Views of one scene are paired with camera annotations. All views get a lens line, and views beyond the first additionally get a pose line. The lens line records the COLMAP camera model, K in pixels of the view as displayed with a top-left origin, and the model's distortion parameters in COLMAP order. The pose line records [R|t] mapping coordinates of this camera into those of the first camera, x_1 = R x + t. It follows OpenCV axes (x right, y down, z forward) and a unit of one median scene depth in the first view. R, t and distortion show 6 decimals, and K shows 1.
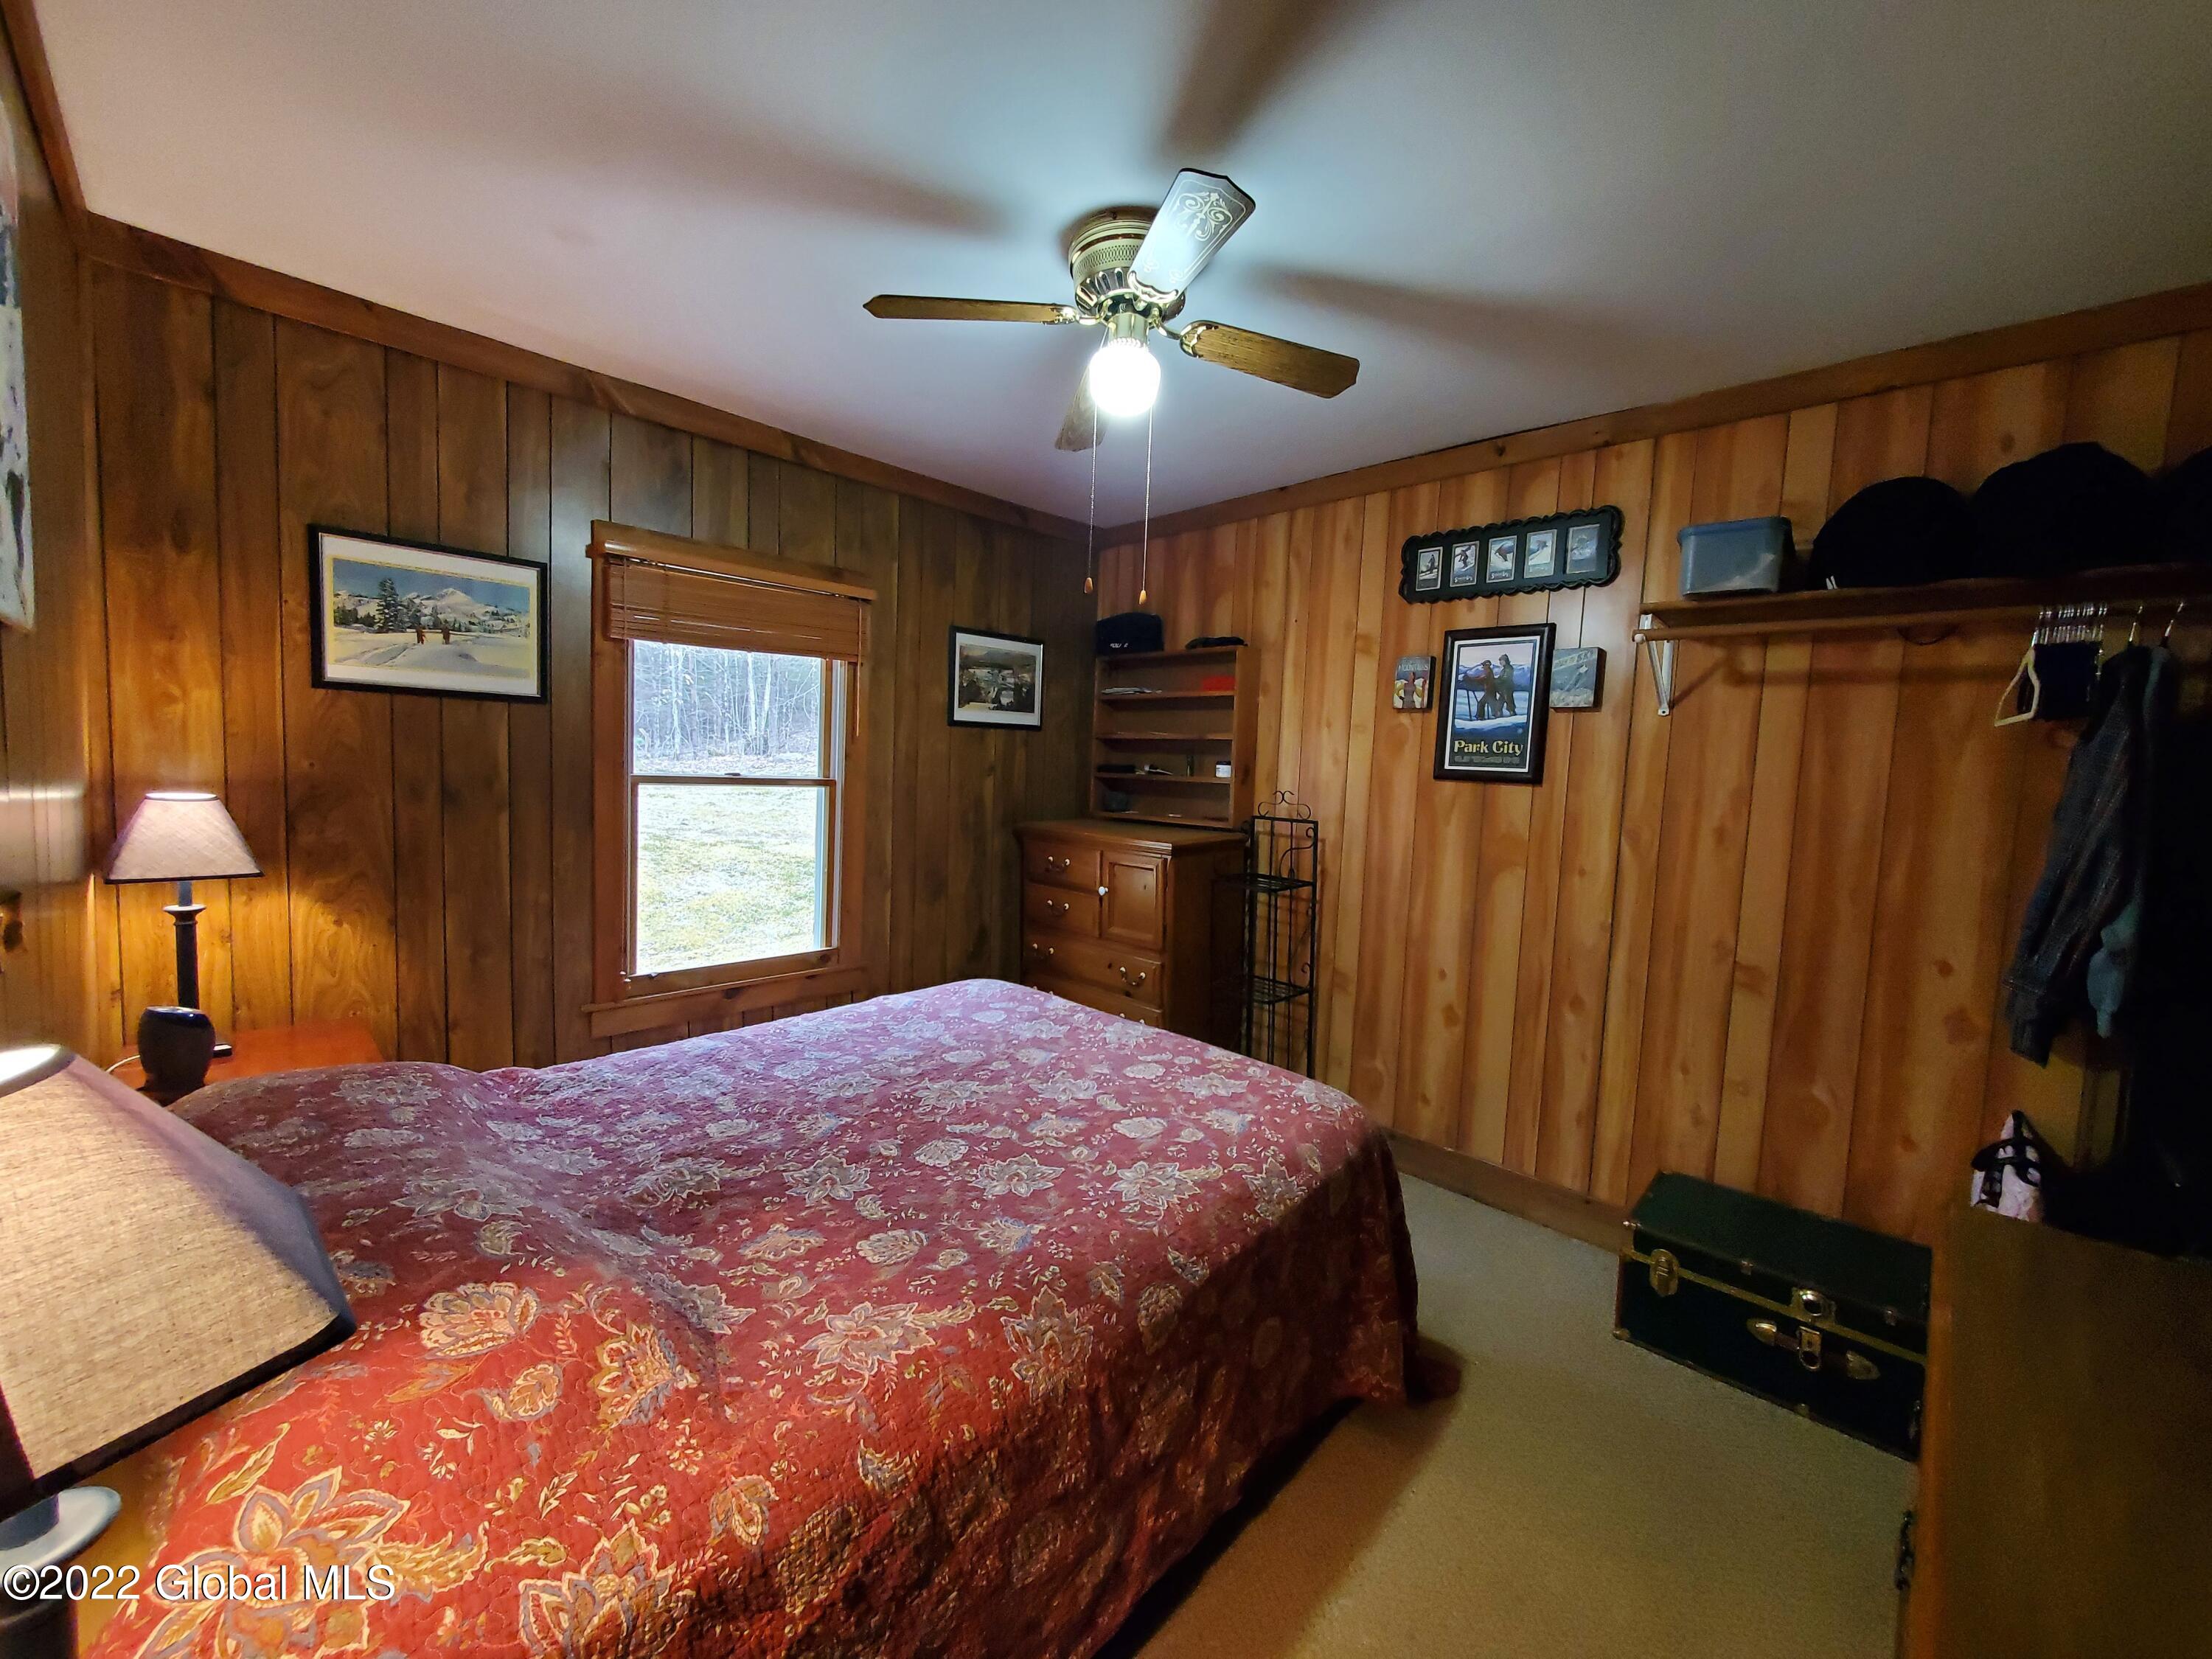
lens RADIAL K [[876.0, 0, 1112.1], [0, 876.0, 828.0], [0, 0, 1]] dist [0.003553, -0.001107]
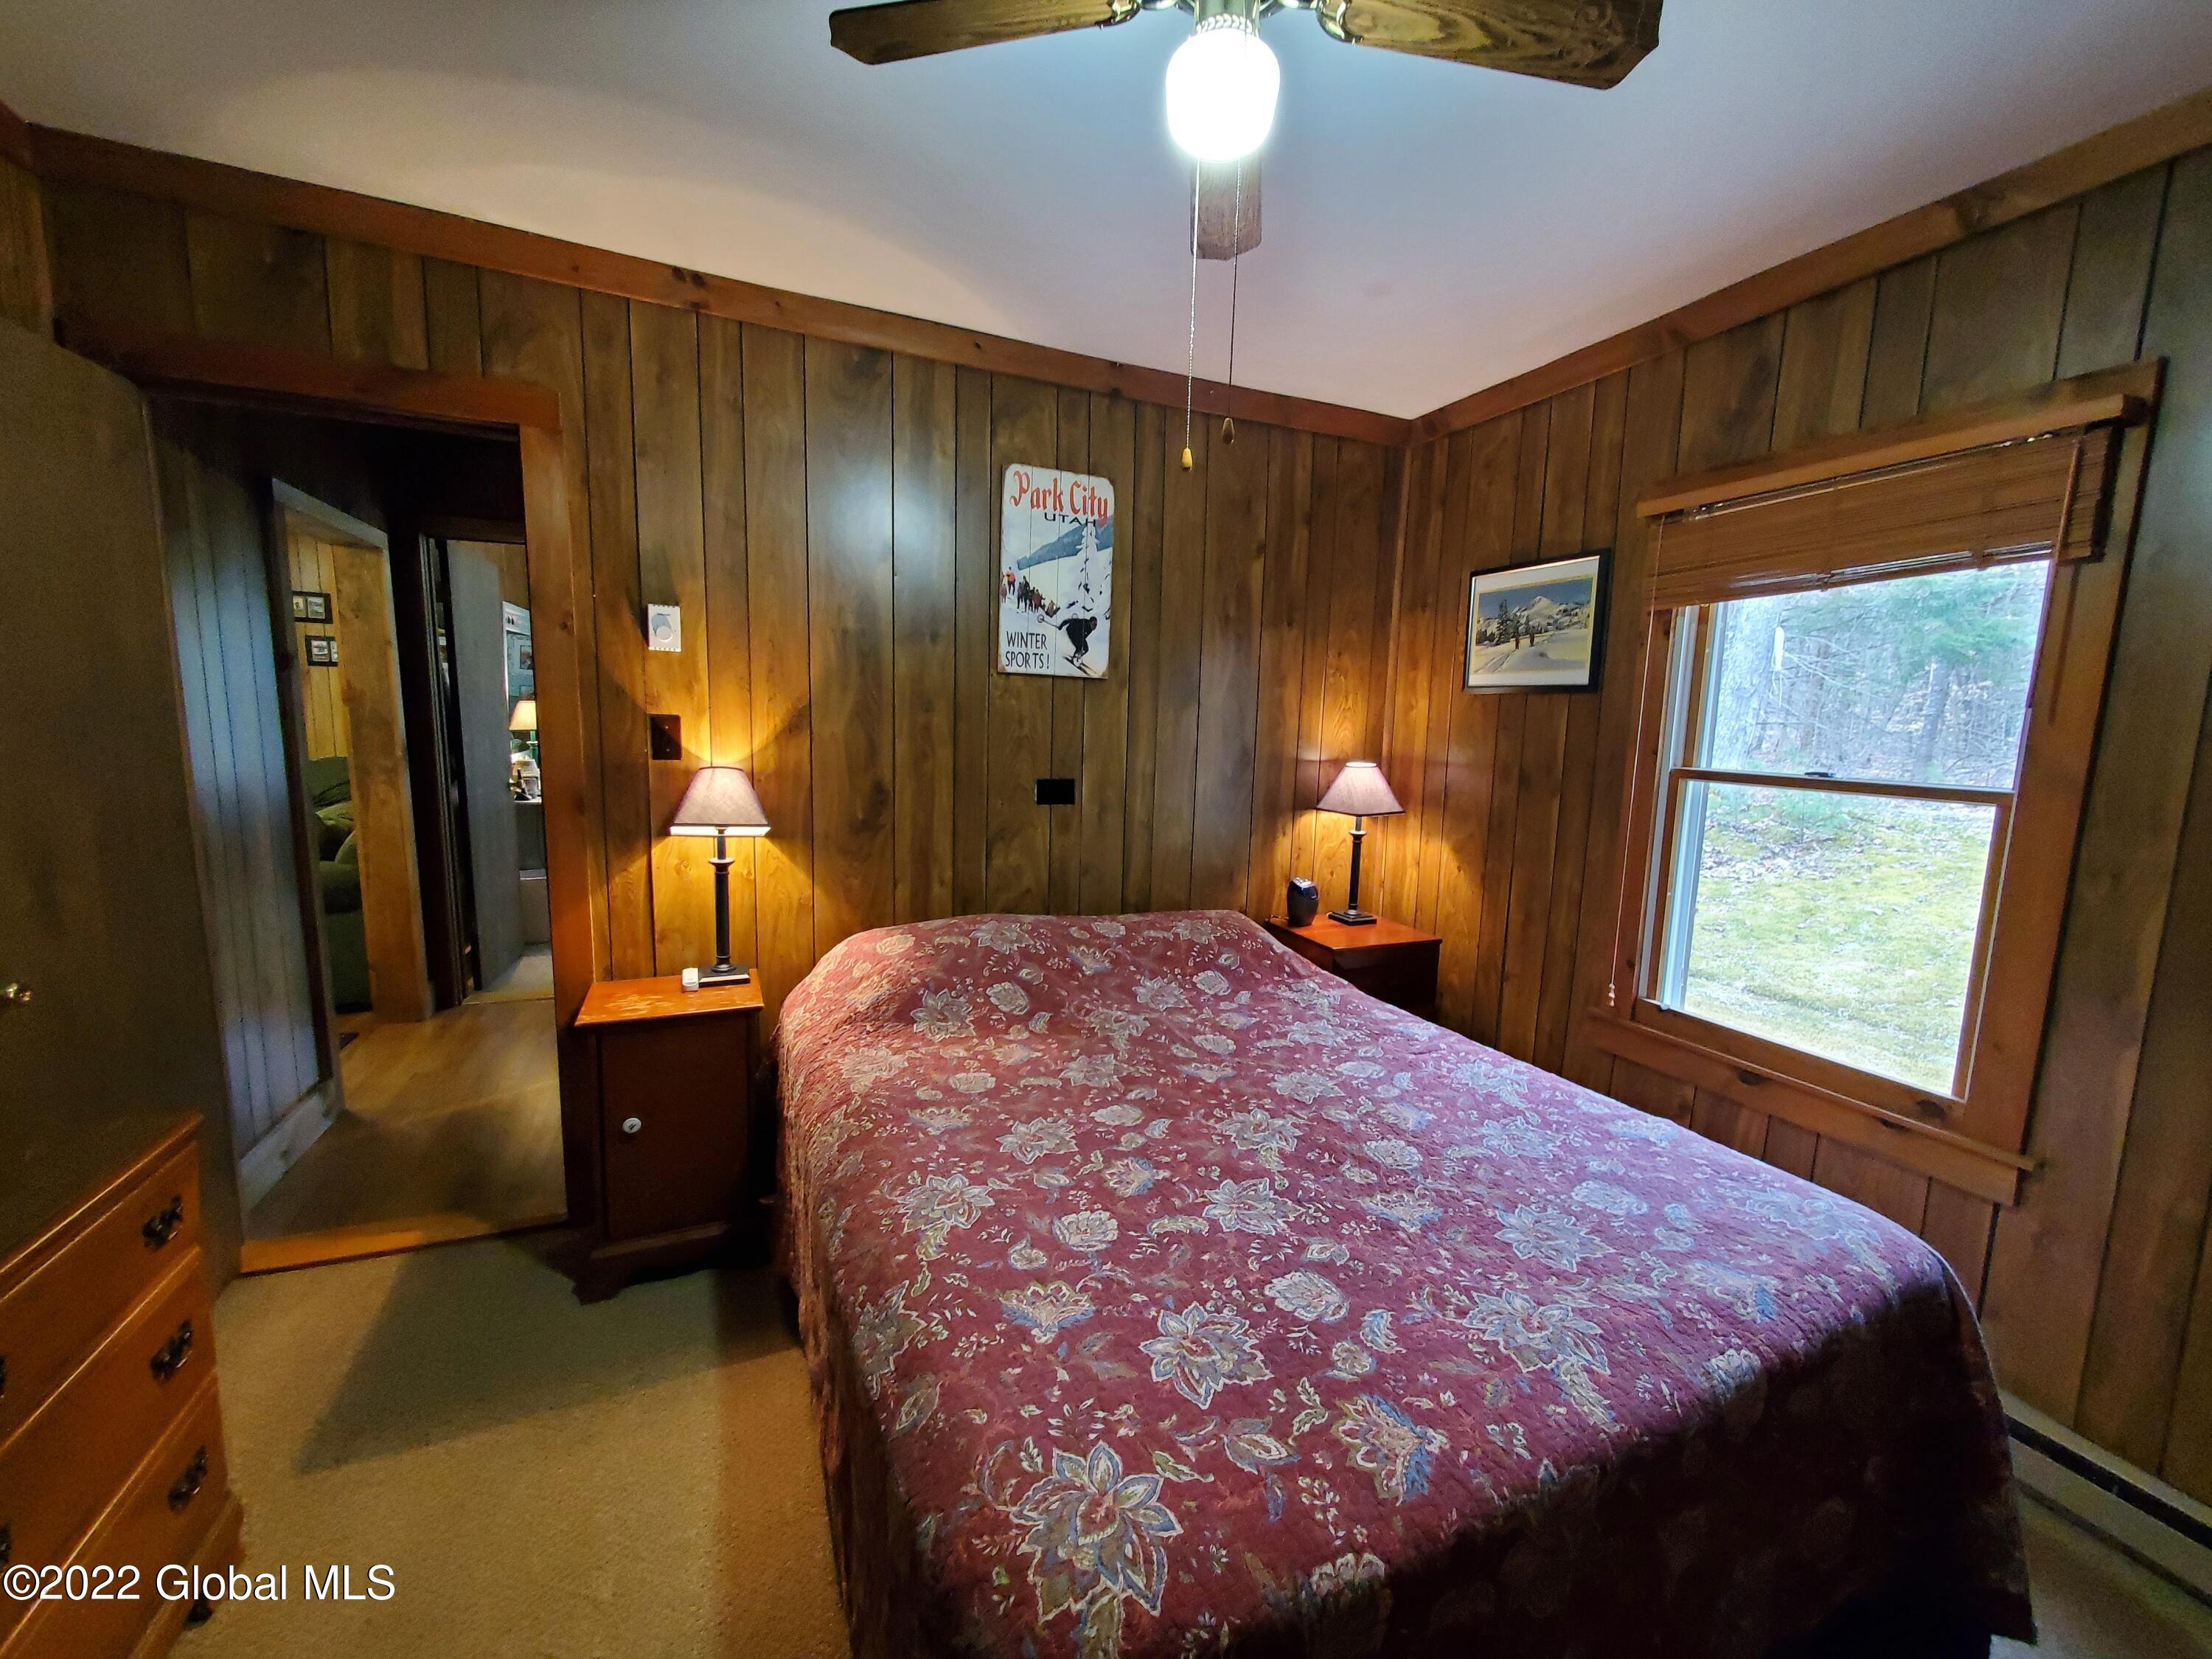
lens RADIAL K [[876.0, 0, 1147.5], [0, 876.0, 834.0], [0, 0, 1]] dist [0.003553, -0.001107]
pose [[-0.359706, 0.072749, -0.930225, 0.549152], [-0.115110, 0.985880, 0.121613, -0.054138], [0.925938, 0.150823, -0.346253, 1.053137]]
